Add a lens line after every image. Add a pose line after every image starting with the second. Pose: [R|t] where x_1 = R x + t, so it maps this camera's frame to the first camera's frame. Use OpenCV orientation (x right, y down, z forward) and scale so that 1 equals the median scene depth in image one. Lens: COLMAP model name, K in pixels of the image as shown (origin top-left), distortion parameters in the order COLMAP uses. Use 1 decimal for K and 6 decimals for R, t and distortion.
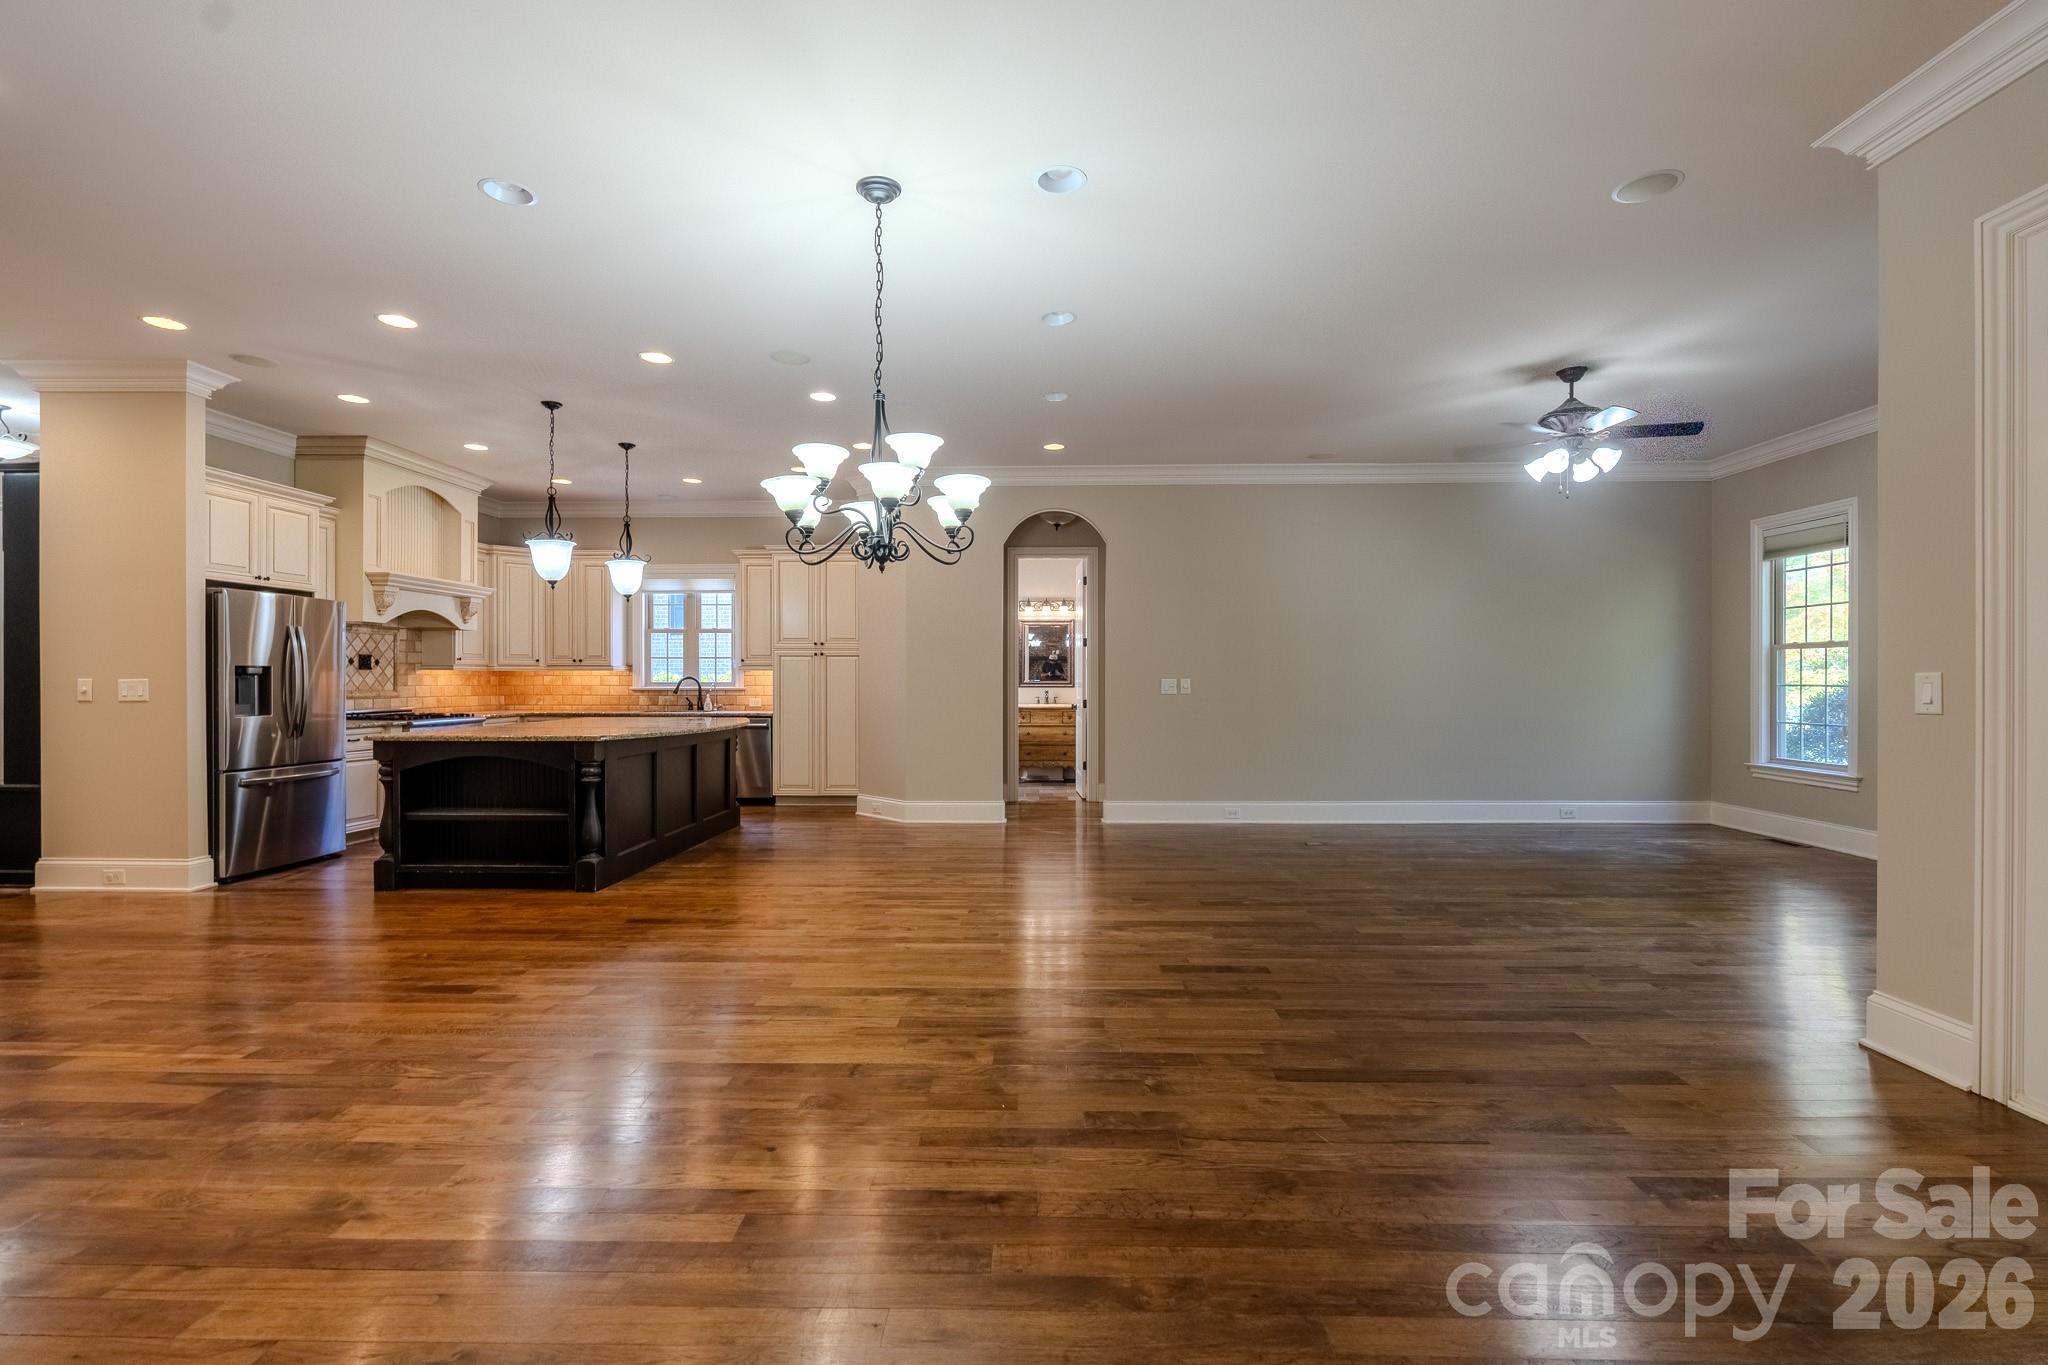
lens RADIAL K [[907.7, 0, 1026.9], [0, 907.7, 680.8], [0, 0, 1]] dist [-0.003055, 0.000261]
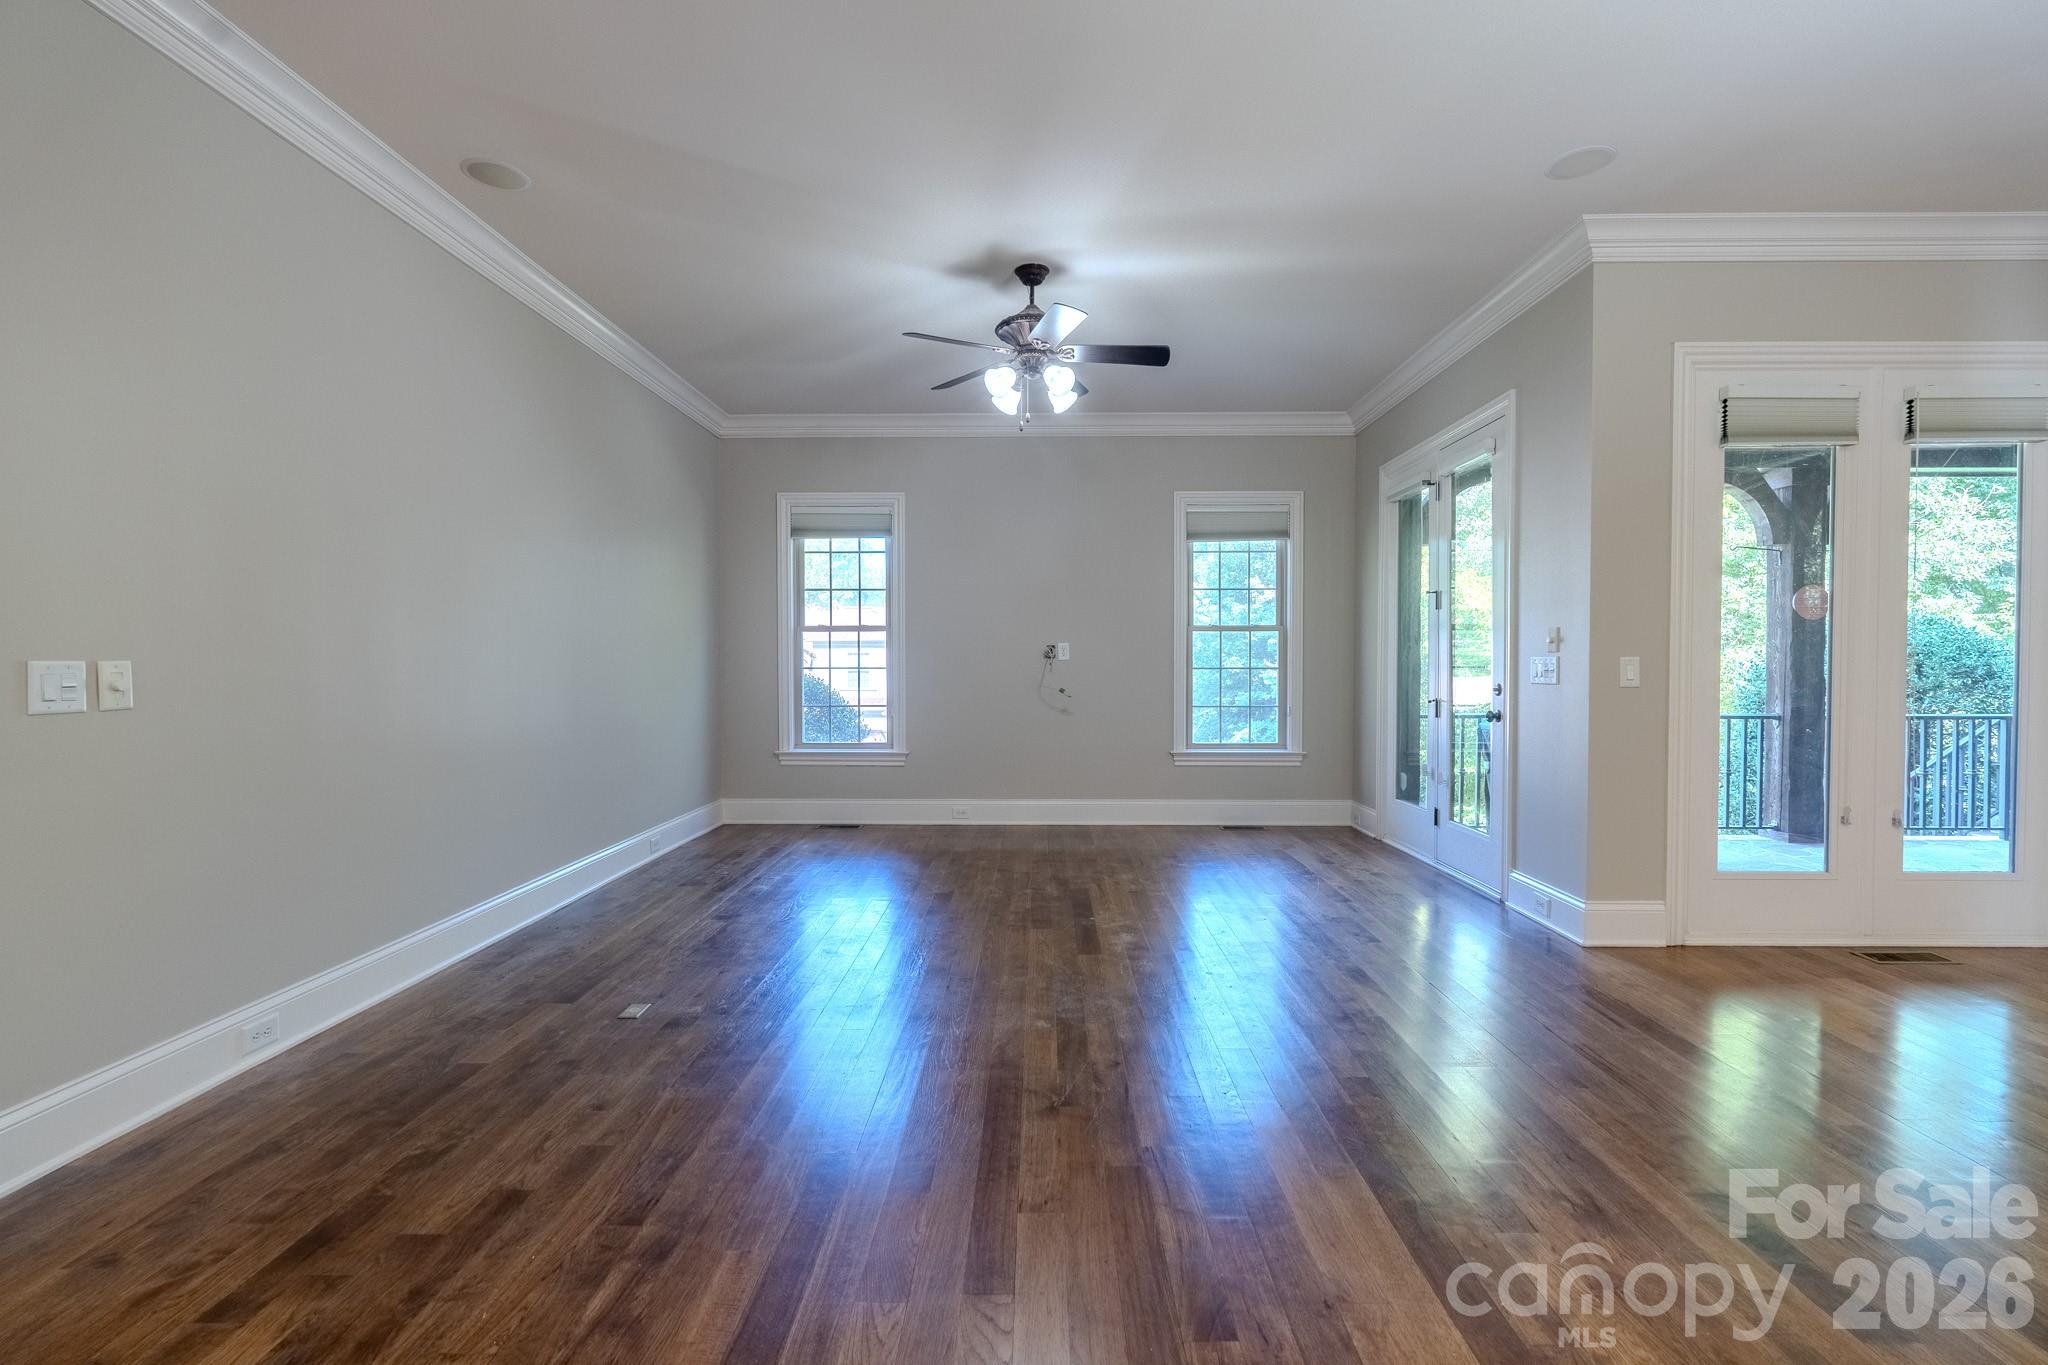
lens RADIAL K [[906.6, 0, 1024.0], [0, 906.6, 682.5], [0, 0, 1]] dist [0.000387, 0.000116]
pose [[-0.003866, -0.022151, 0.999747, -0.157747], [0.000949, 0.999754, 0.022155, -0.001108], [-0.999992, 0.001034, -0.003844, 0.803428]]
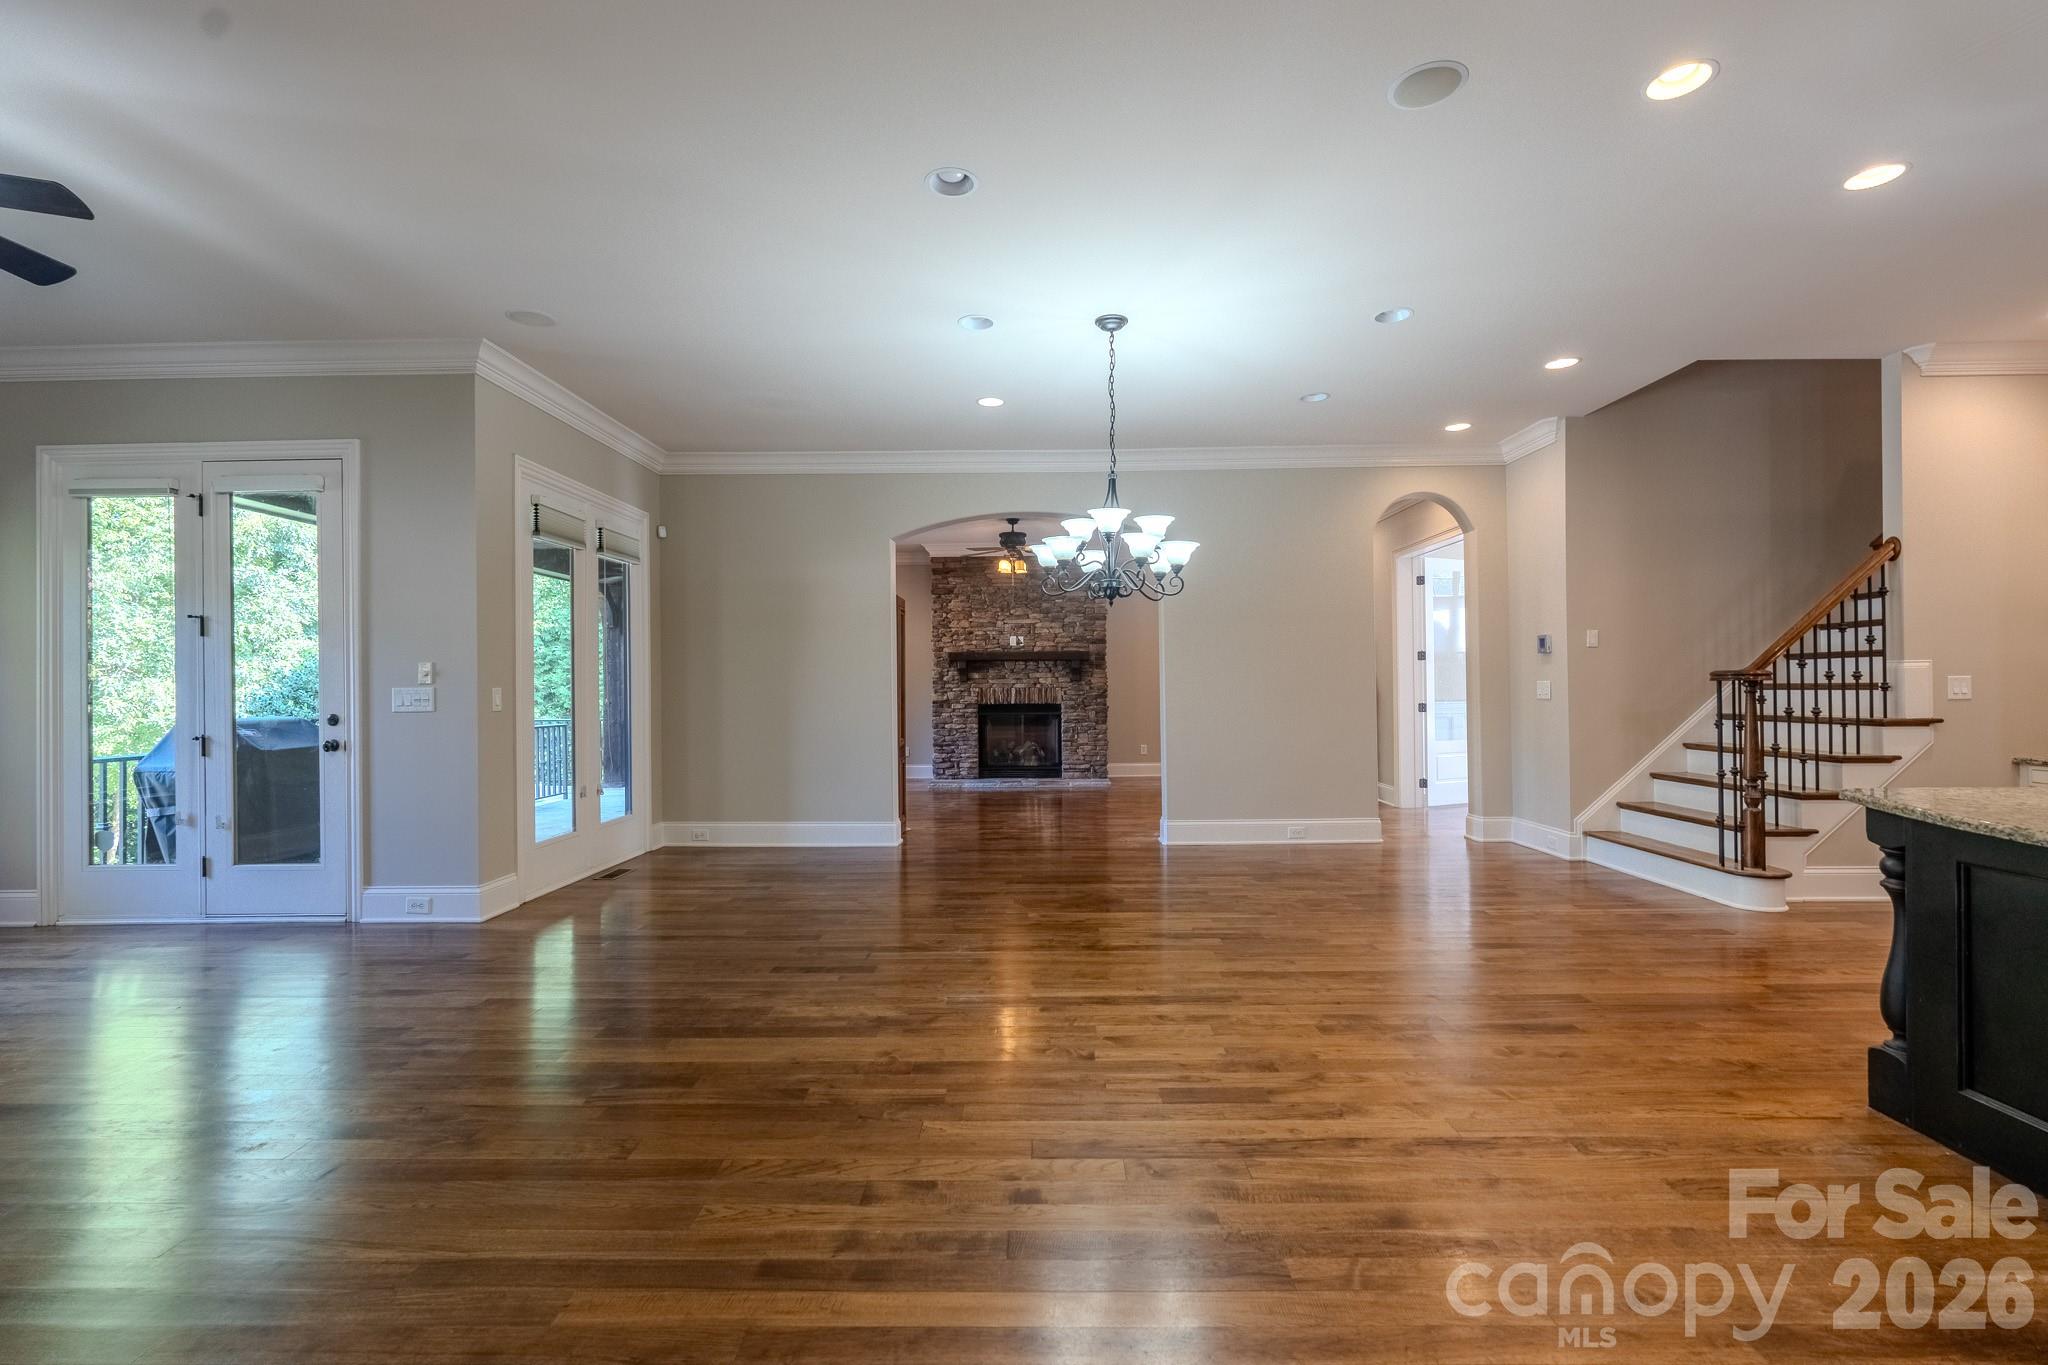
lens RADIAL K [[902.8, 0, 1027.6], [0, 902.8, 683.4], [0, 0, 1]] dist [-0.002683, 0.000157]
pose [[-0.999911, 0.009746, -0.009094, -0.010381], [0.009787, 0.999942, -0.004495, -0.000385], [0.009049, -0.004584, -0.999949, 1.157050]]
